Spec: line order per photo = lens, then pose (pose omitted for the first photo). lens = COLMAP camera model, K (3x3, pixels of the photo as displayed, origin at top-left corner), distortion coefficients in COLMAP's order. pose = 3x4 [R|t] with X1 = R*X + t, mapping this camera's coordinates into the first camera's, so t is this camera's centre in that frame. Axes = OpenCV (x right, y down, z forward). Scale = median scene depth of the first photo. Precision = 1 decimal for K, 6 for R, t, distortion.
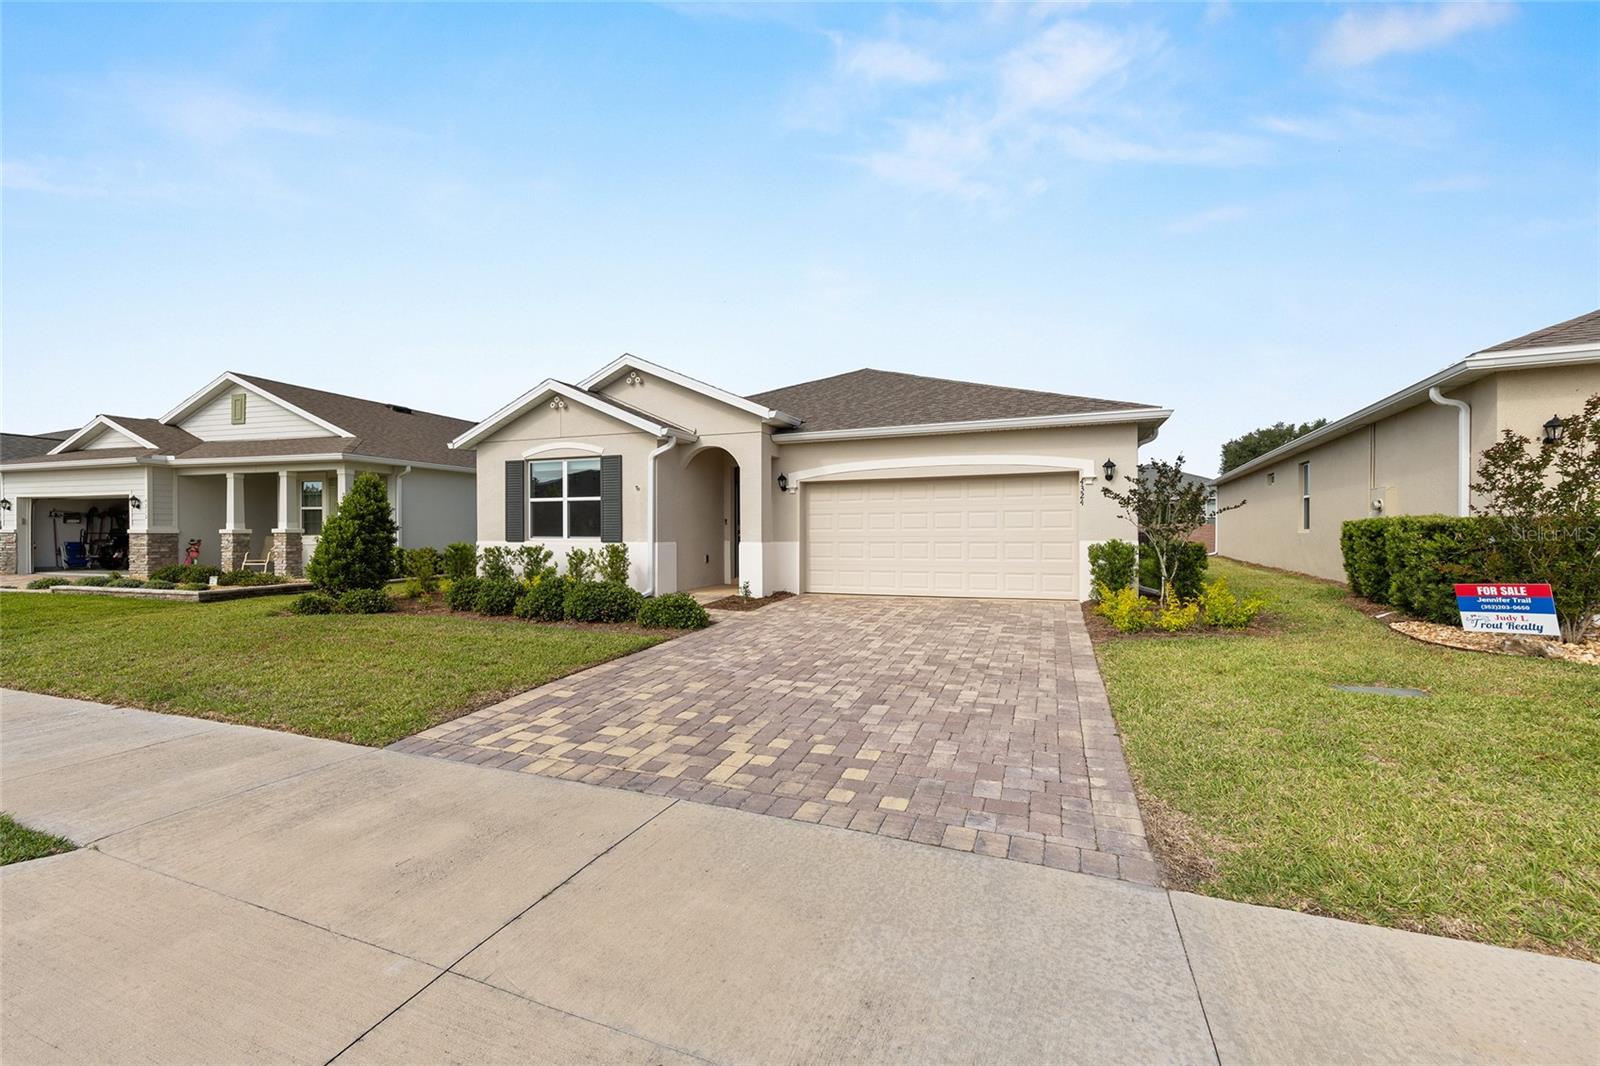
lens RADIAL K [[639.7, 0, 802.9], [0, 639.7, 527.6], [0, 0, 1]] dist [-0.001442, -0.000066]
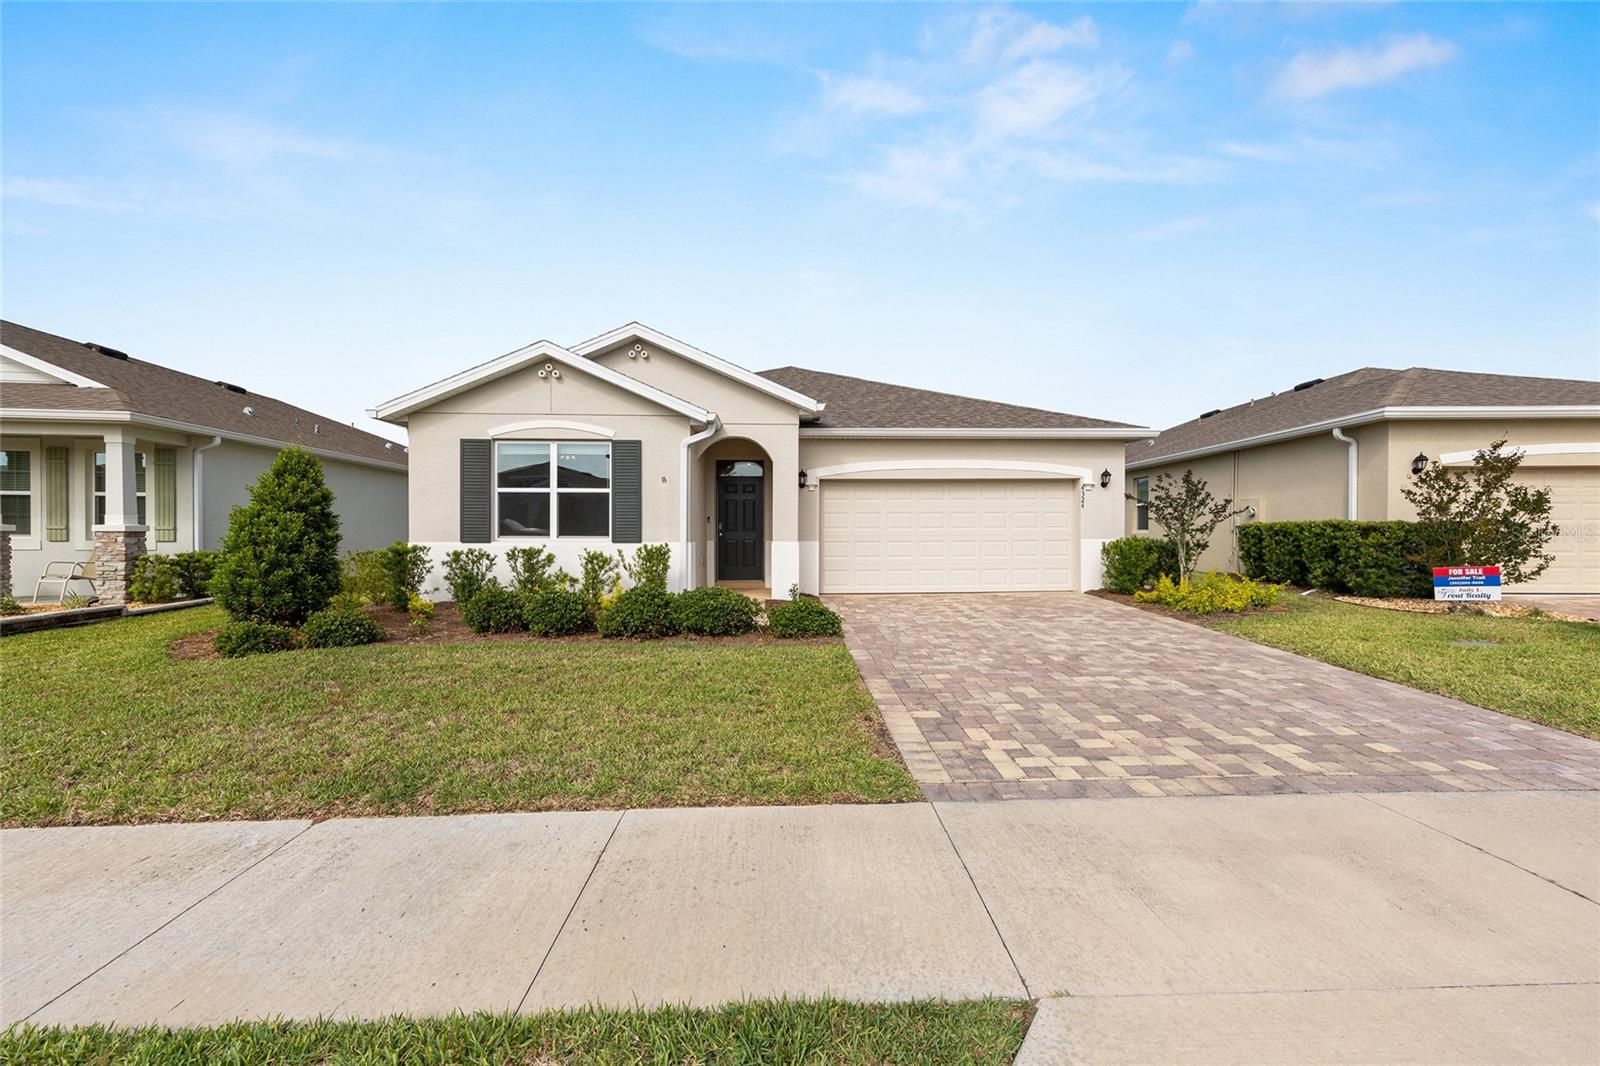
lens RADIAL K [[641.1, 0, 802.5], [0, 641.1, 532.2], [0, 0, 1]] dist [-0.001249, 0.000119]
pose [[0.916112, 0.001746, 0.400920, -0.440233], [-0.004083, 0.999979, 0.004974, 0.004023], [-0.400903, -0.006194, 0.916100, 0.134221]]
